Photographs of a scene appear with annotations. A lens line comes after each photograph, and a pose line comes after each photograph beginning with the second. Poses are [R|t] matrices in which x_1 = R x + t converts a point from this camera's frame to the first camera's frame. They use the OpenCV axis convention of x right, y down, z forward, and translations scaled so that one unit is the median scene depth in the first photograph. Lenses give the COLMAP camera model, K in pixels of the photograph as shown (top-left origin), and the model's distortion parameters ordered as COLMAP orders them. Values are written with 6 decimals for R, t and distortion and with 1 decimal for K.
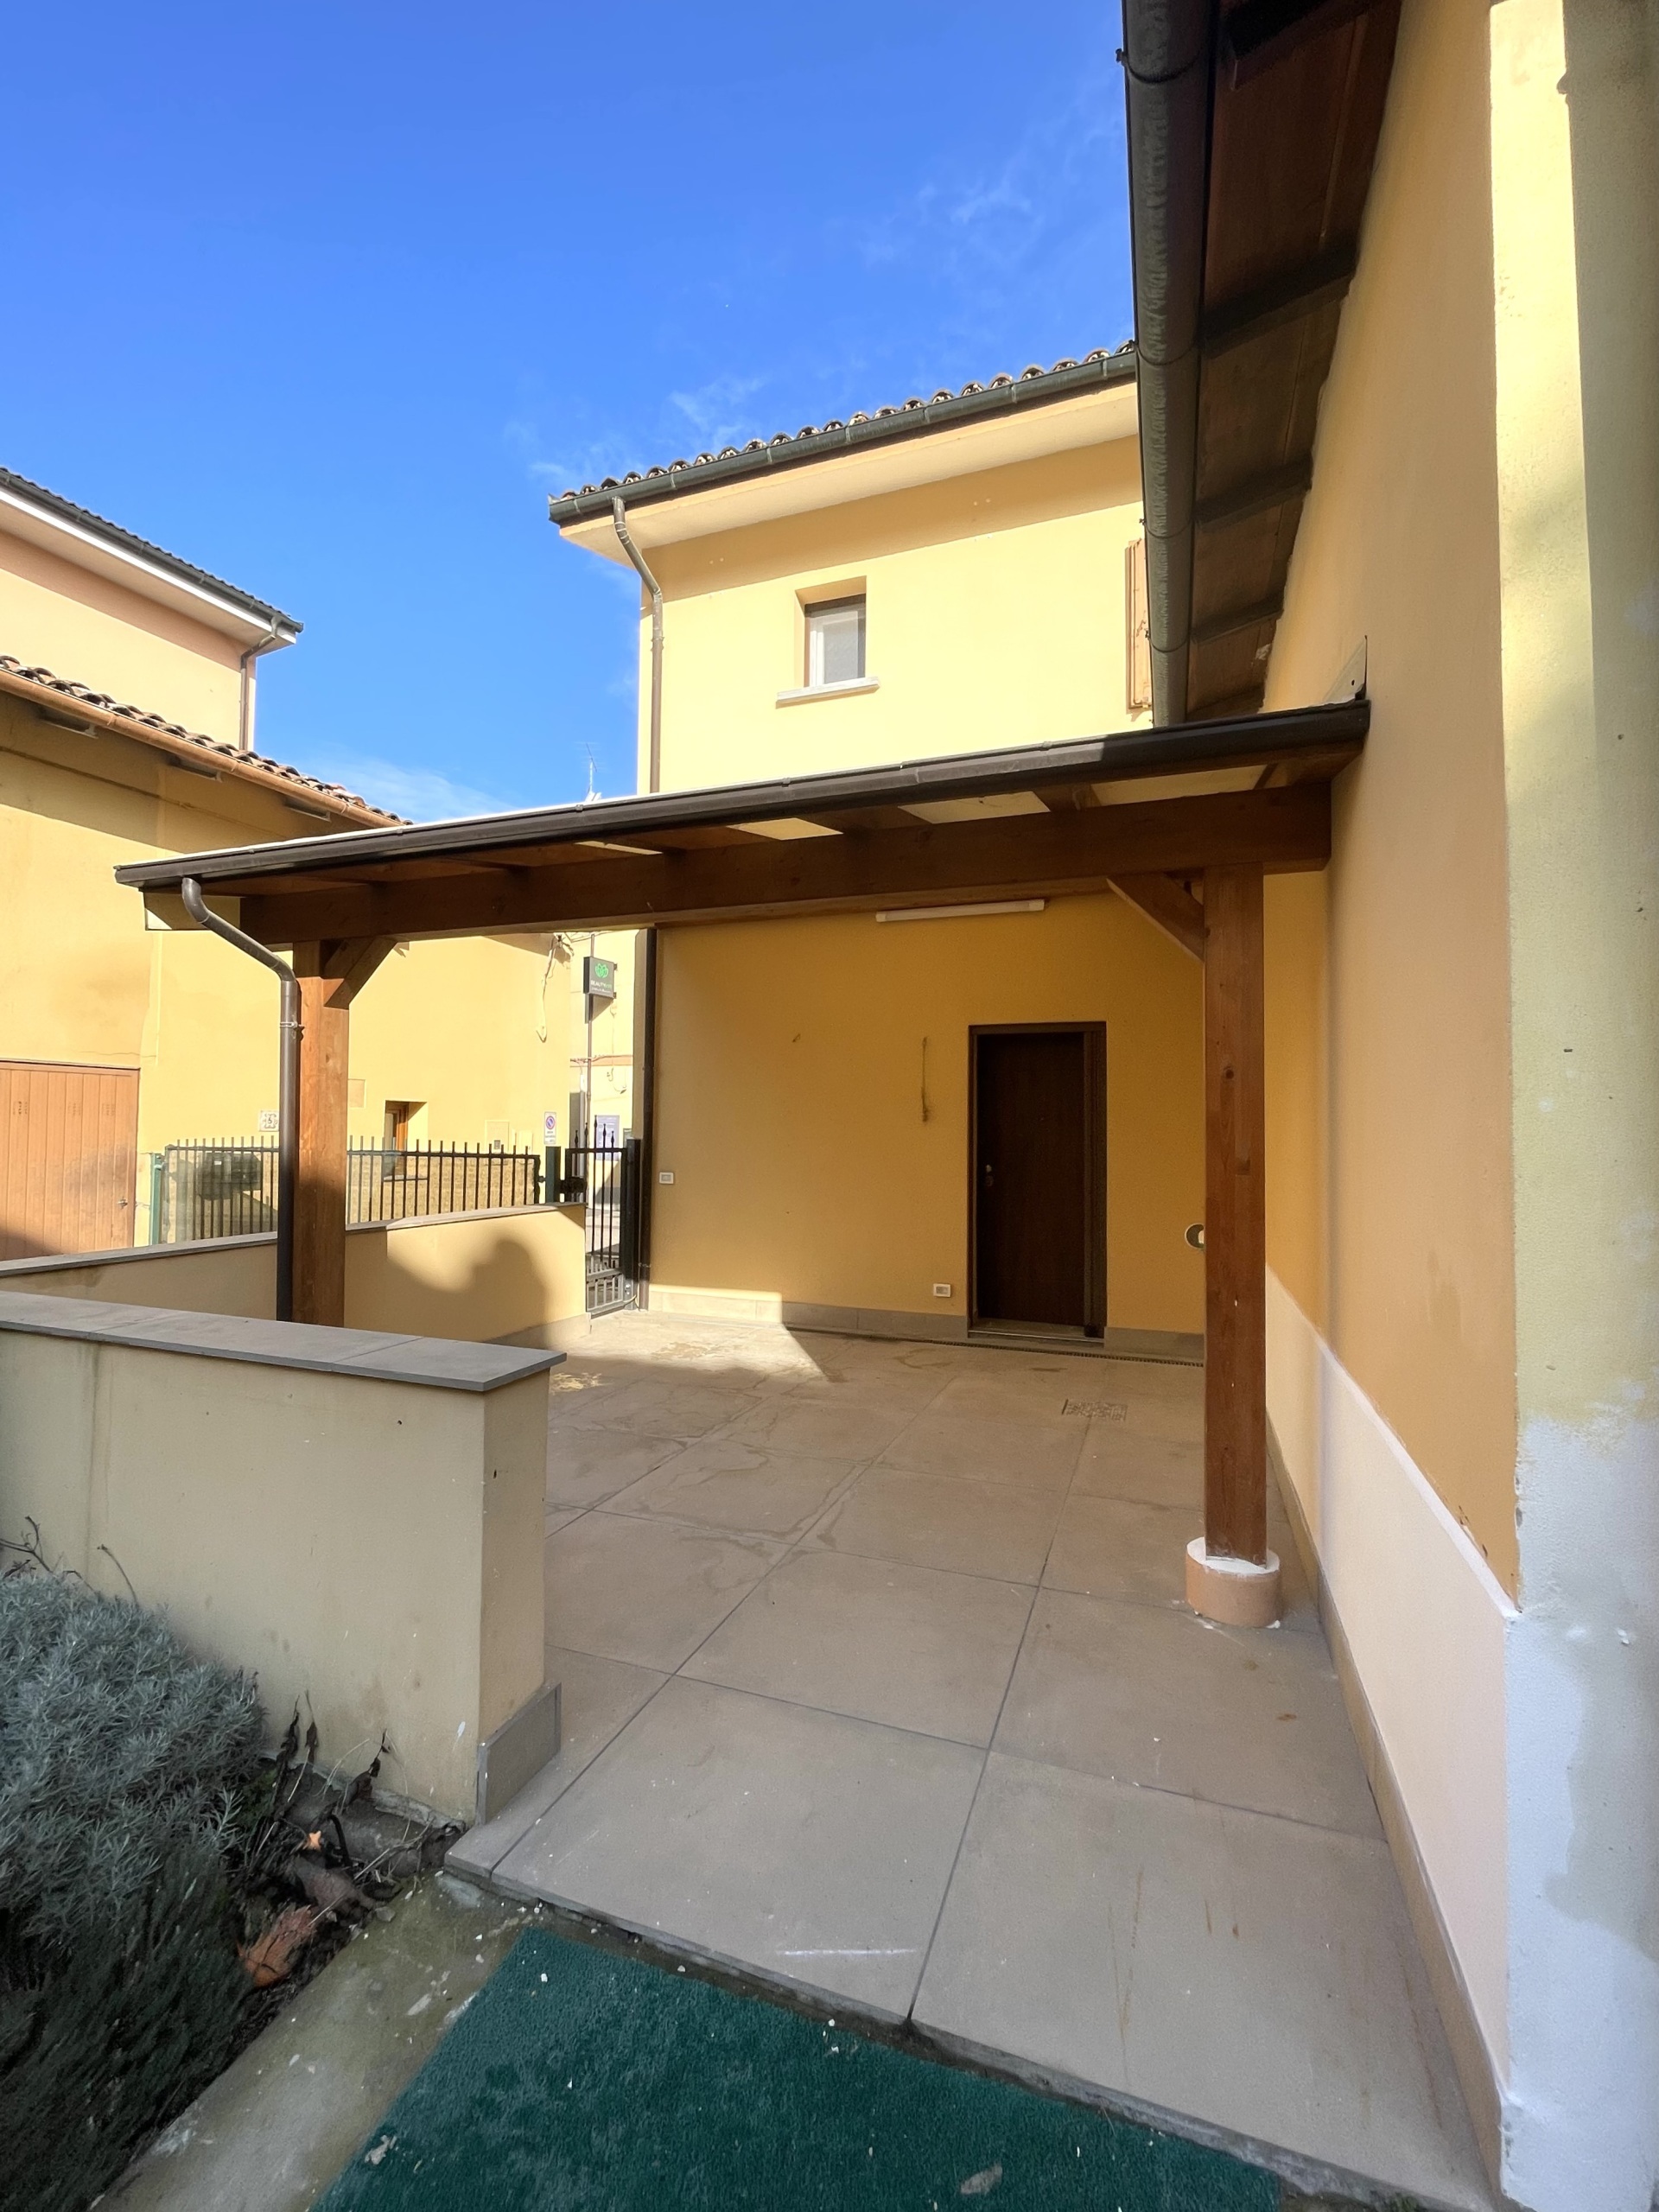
lens RADIAL K [[898.9, 0, 843.1], [0, 898.9, 1103.6], [0, 0, 1]] dist [-0.001336, -0.000557]
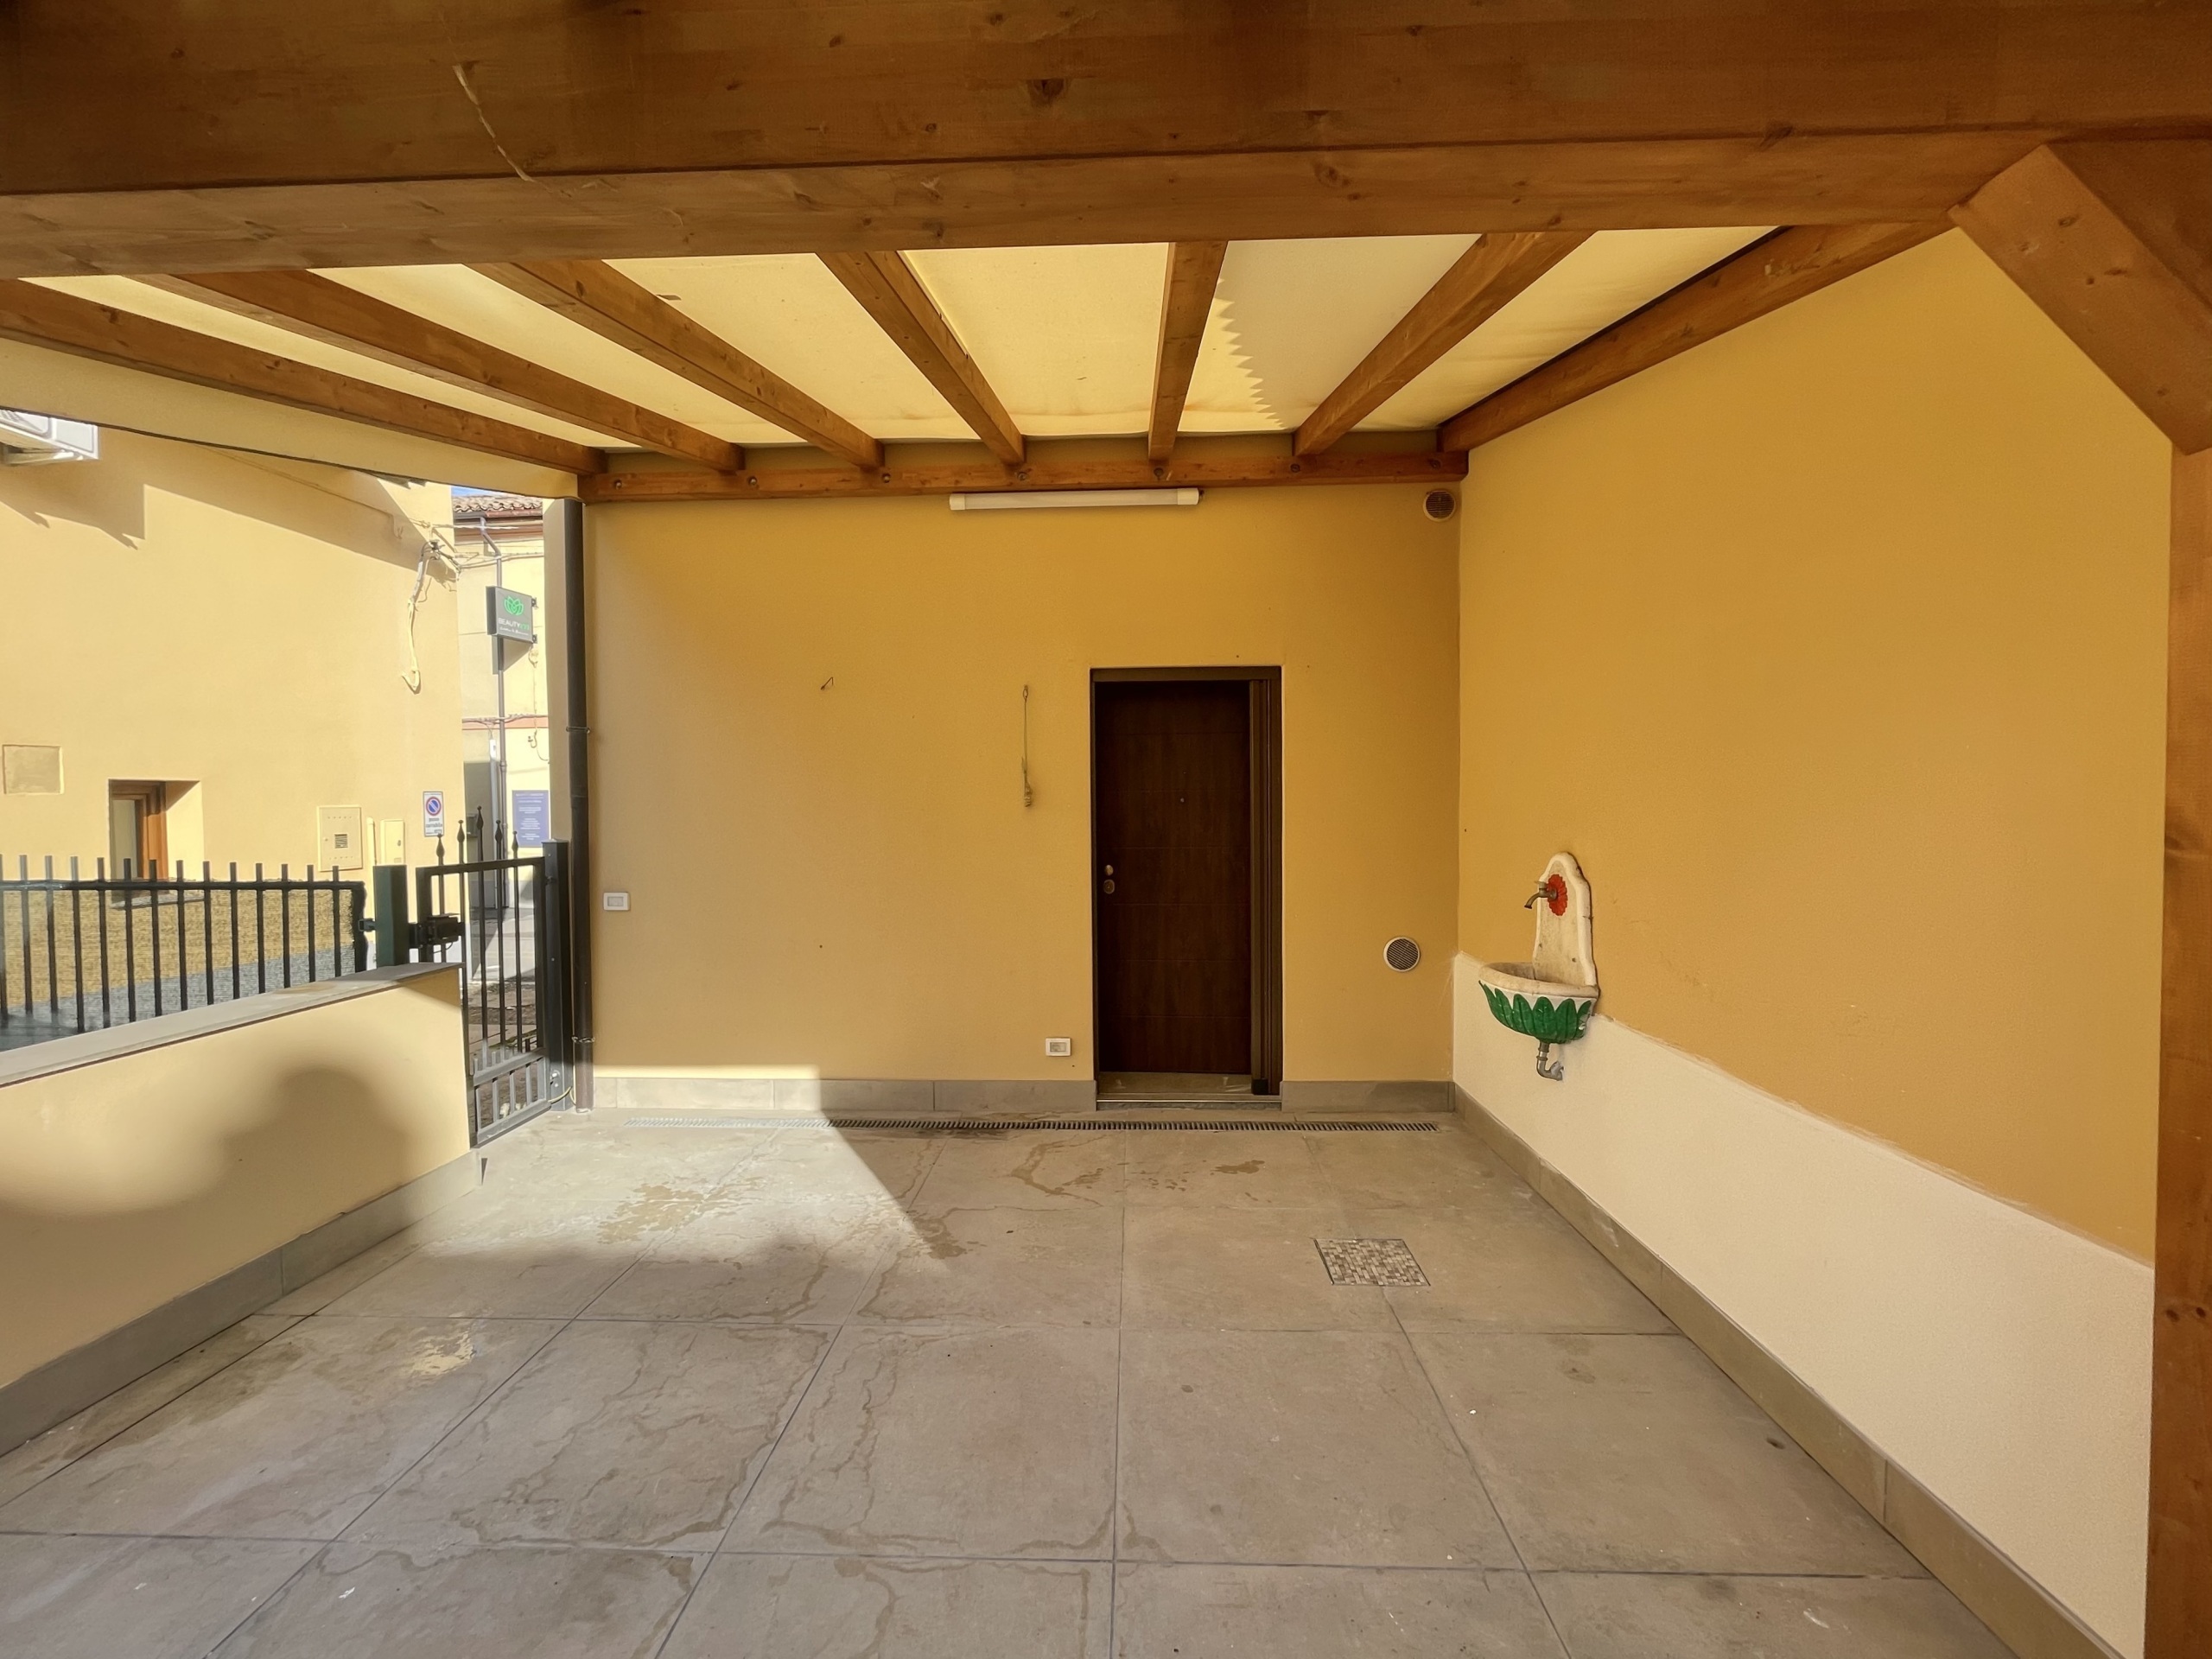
lens RADIAL K [[892.0, 0, 1093.4], [0, 892.0, 825.0], [0, 0, 1]] dist [-0.002188, -0.000305]
pose [[0.955505, -0.025990, 0.293828, -0.073149], [0.007676, 0.997964, 0.063312, -0.011293], [-0.294876, -0.058239, 0.953759, 0.382777]]
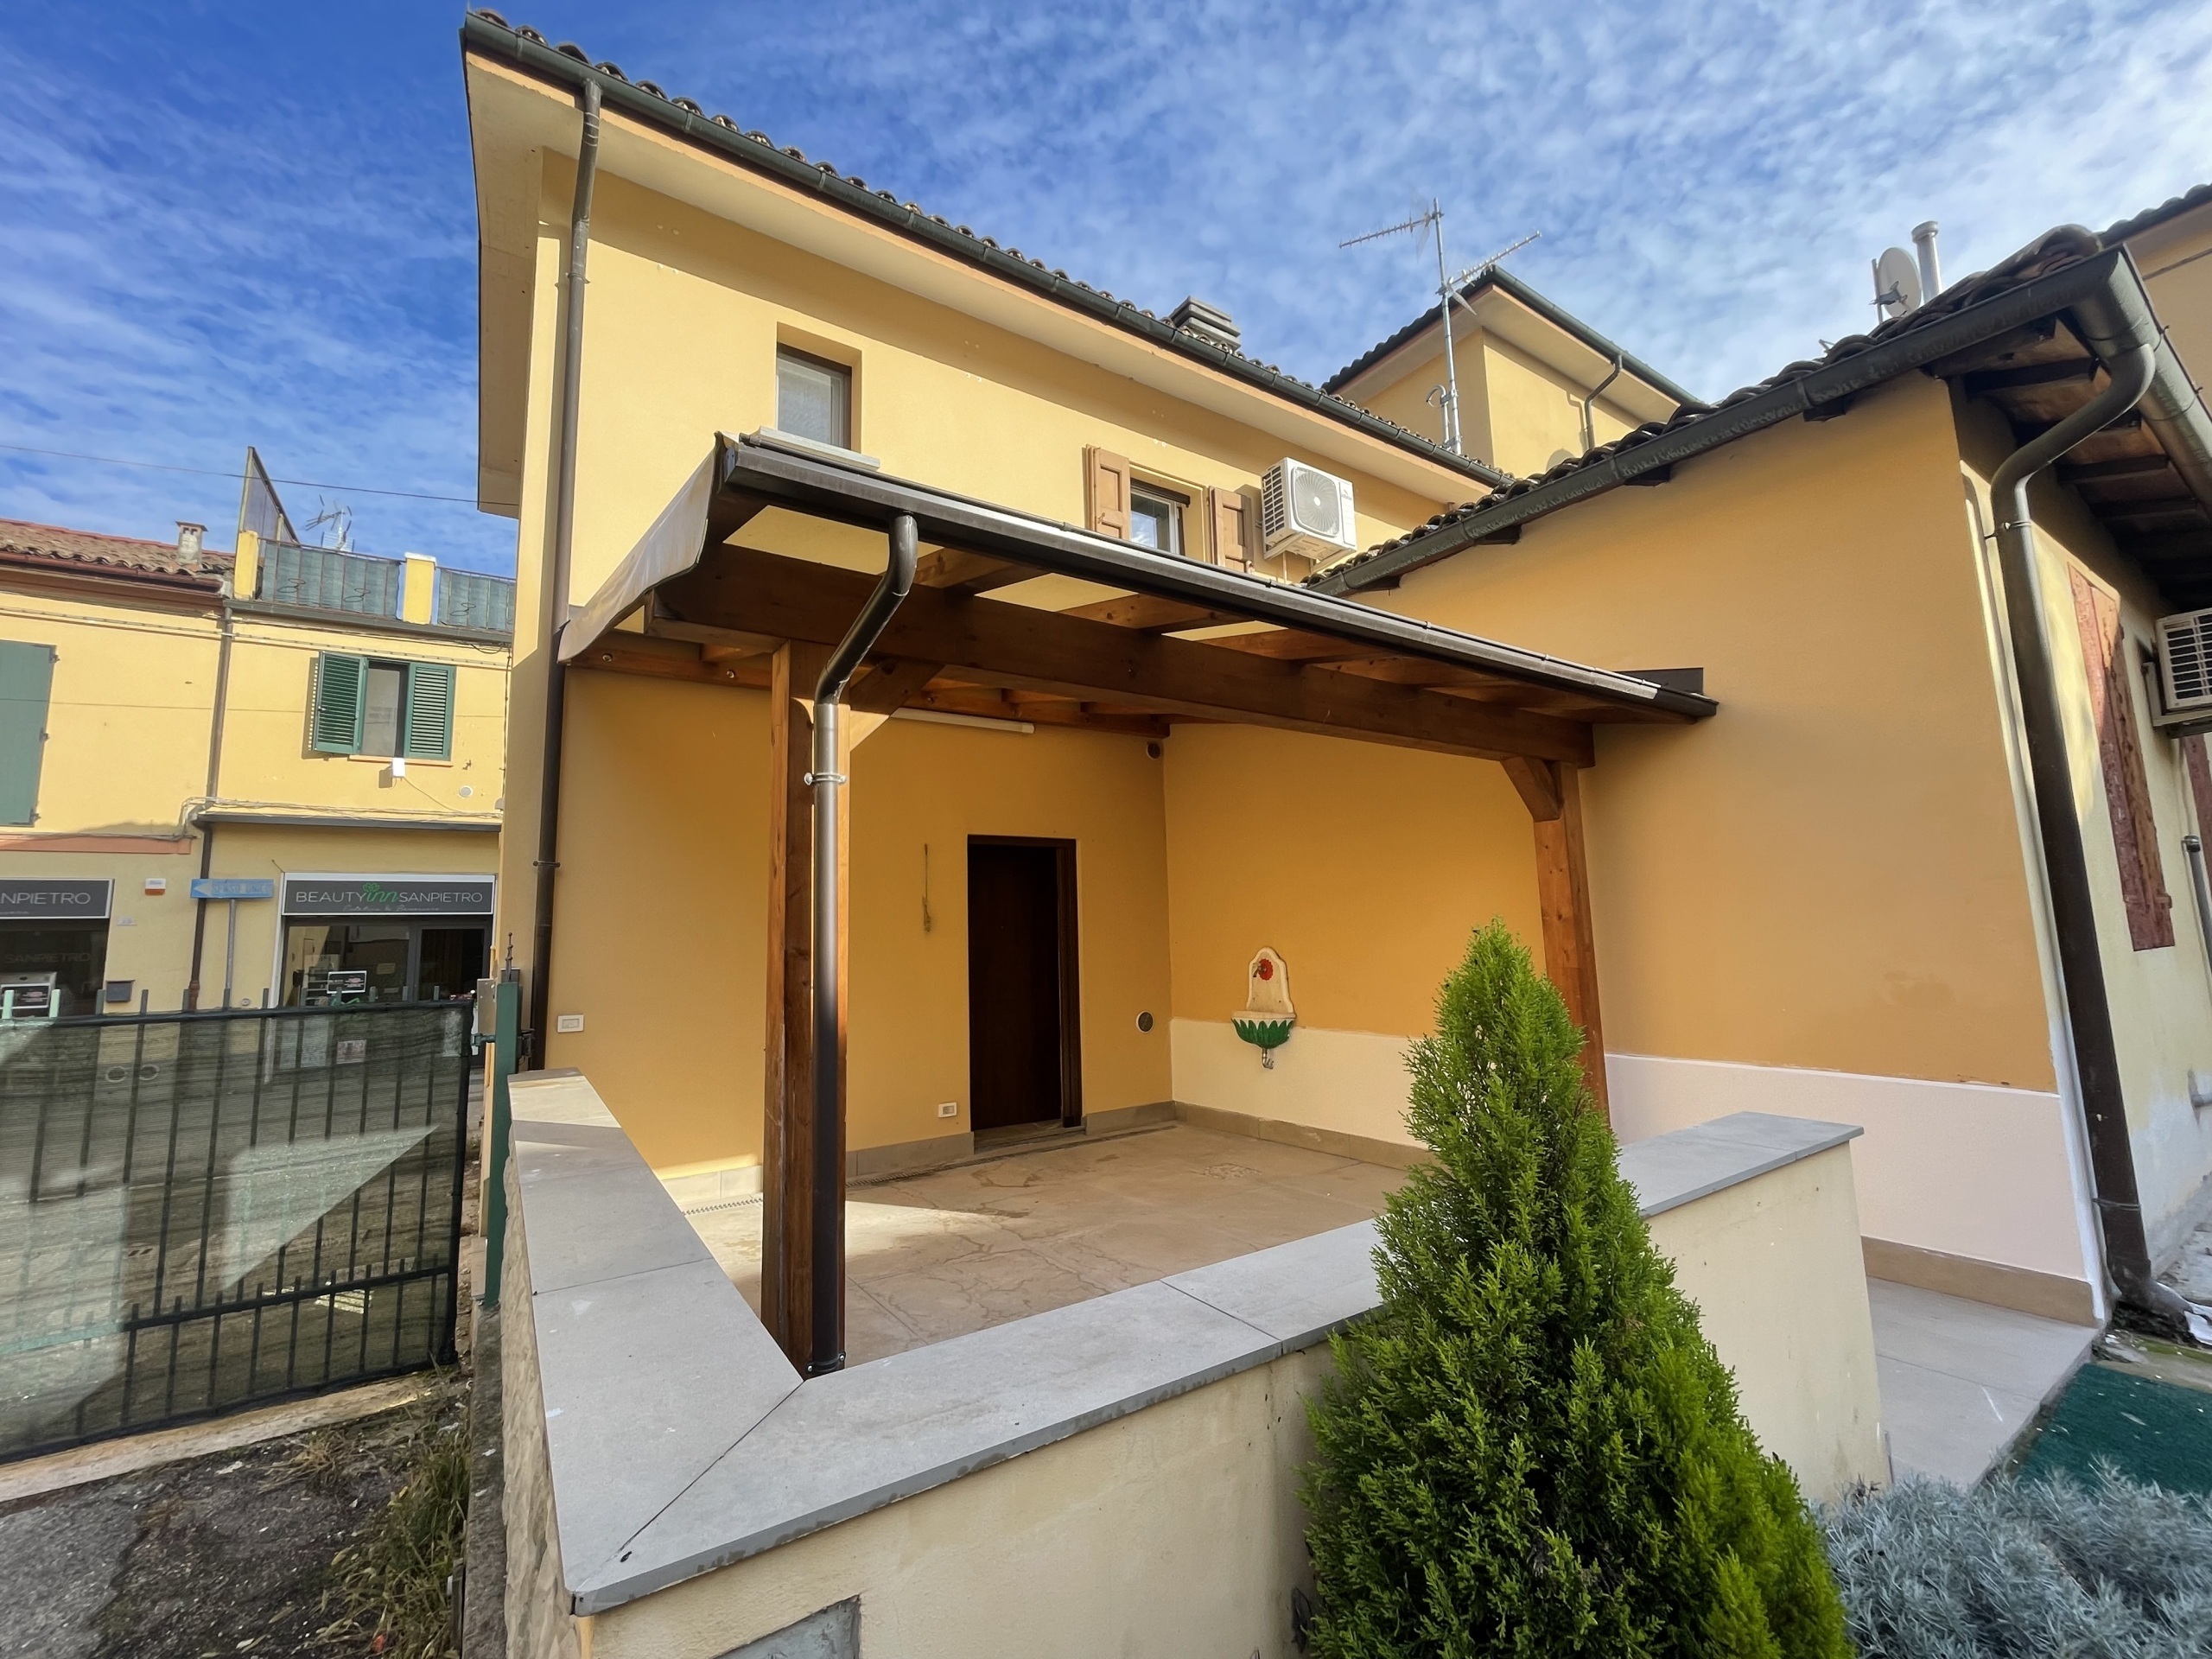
lens RADIAL K [[889.0, 0, 1079.9], [0, 889.0, 831.4], [0, 0, 1]] dist [-0.000913, -0.000073]
pose [[0.611789, 0.069101, 0.787997, -0.645925], [0.006357, 0.995715, -0.092251, 0.002361], [-0.790995, 0.061448, 0.608729, 0.340440]]
